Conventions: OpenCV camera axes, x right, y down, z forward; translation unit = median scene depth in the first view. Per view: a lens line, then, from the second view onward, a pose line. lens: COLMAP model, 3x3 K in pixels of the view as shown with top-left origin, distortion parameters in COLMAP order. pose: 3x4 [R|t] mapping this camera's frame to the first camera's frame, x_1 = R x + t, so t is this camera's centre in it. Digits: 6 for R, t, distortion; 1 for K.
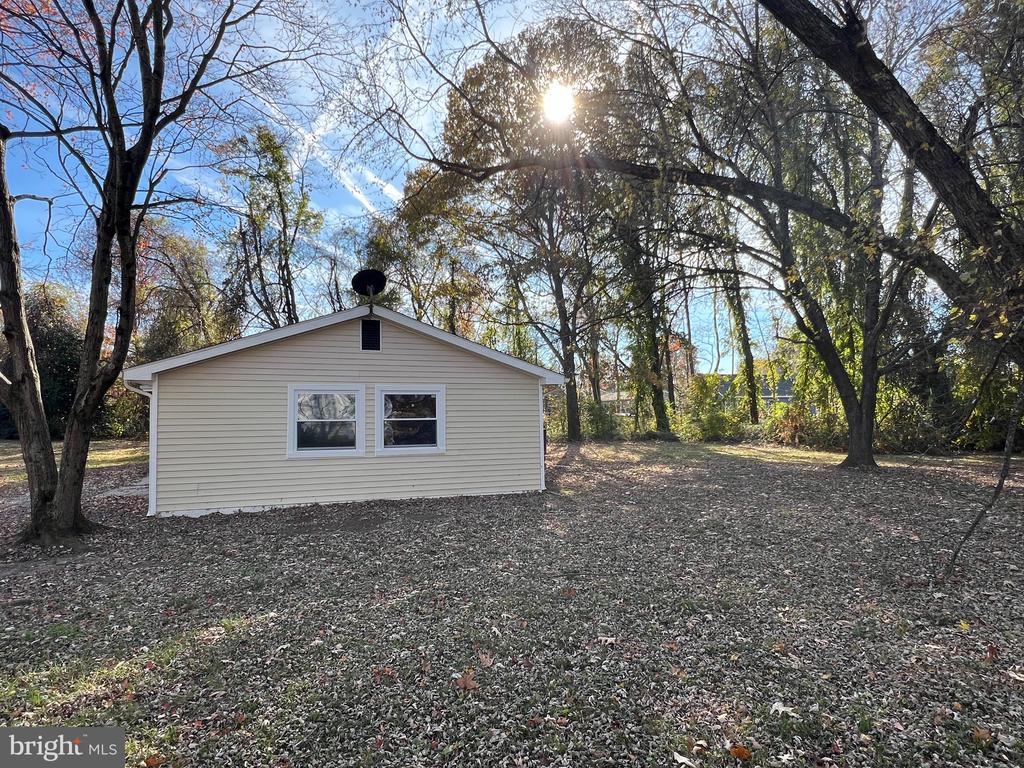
lens RADIAL K [[569.1, 0, 508.2], [0, 569.1, 383.6], [0, 0, 1]] dist [-0.005549, 0.000265]
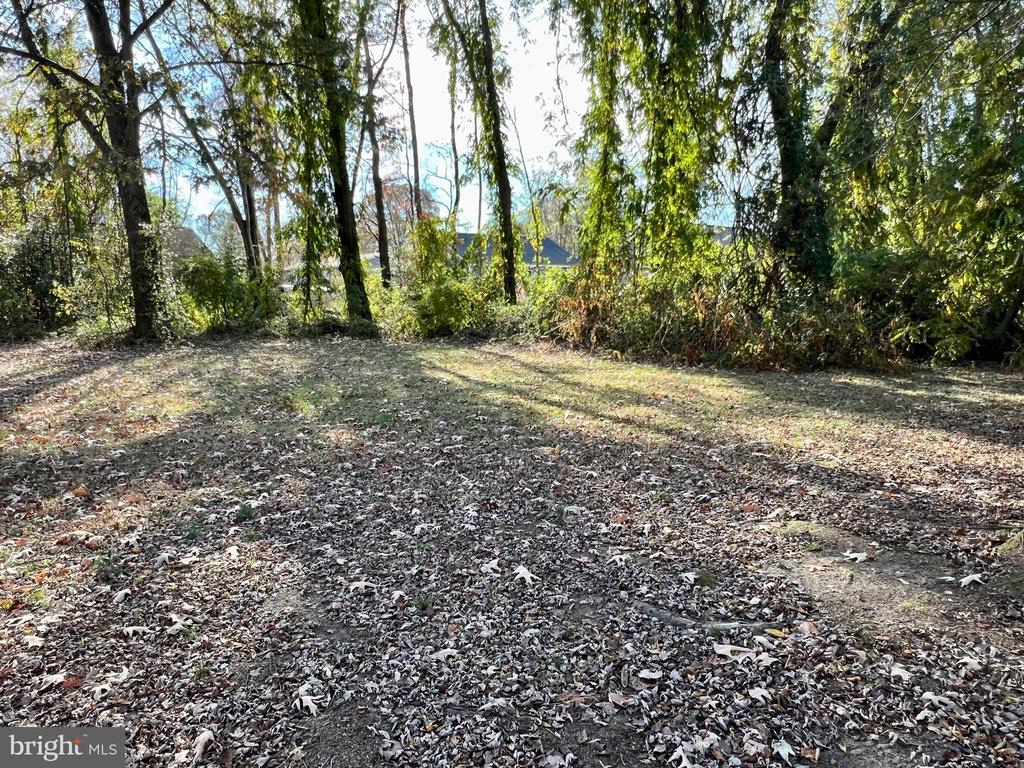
lens RADIAL K [[683.9, 0, 510.1], [0, 683.9, 384.5], [0, 0, 1]] dist [-0.005469, -0.000005]
pose [[0.914762, -0.050776, 0.400790, 0.140467], [-0.025838, 0.982686, 0.183470, 0.022362], [-0.403166, -0.178187, 0.897611, 0.339195]]
